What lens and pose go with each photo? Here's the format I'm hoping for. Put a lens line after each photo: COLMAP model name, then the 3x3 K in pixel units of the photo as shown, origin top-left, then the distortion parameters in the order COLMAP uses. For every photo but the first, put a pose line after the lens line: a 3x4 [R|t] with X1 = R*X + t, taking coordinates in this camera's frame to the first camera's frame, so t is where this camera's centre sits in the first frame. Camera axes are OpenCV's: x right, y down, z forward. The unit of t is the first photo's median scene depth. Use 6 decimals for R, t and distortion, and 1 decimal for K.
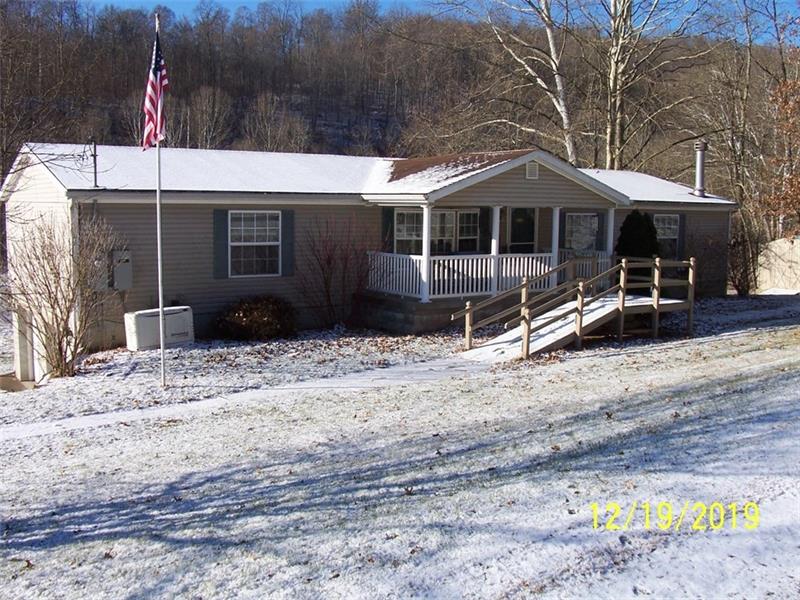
lens RADIAL K [[838.0, 0, 398.1], [0, 838.0, 299.7], [0, 0, 1]] dist [-0.117919, 0.000000]
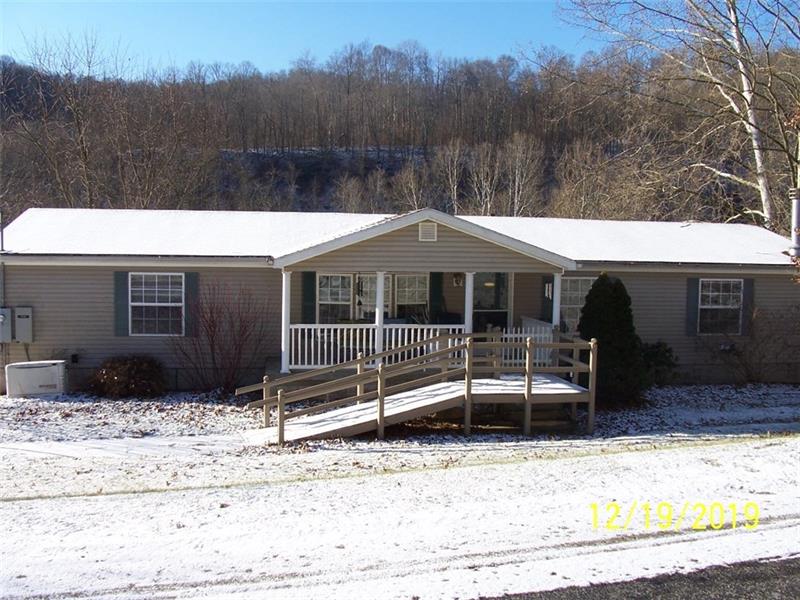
lens RADIAL K [[838.0, 0, 399.7], [0, 838.0, 302.6], [0, 0, 1]] dist [-0.117919, 0.000000]
pose [[0.907086, 0.032488, -0.419690, 0.532168], [-0.052640, 0.997945, -0.036521, -0.046914], [0.417641, 0.055220, 0.906932, 0.185471]]
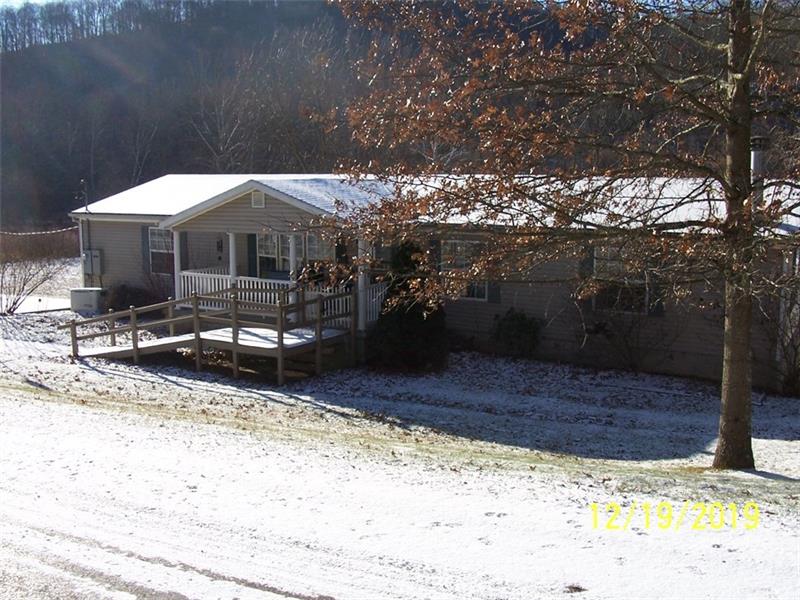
lens RADIAL K [[838.0, 0, 400.2], [0, 838.0, 299.7], [0, 0, 1]] dist [-0.117919, 0.000000]
pose [[0.448314, 0.124292, -0.885193, 1.224465], [-0.093741, 0.991362, 0.091724, -0.148732], [0.888947, 0.041858, 0.456092, 0.714532]]
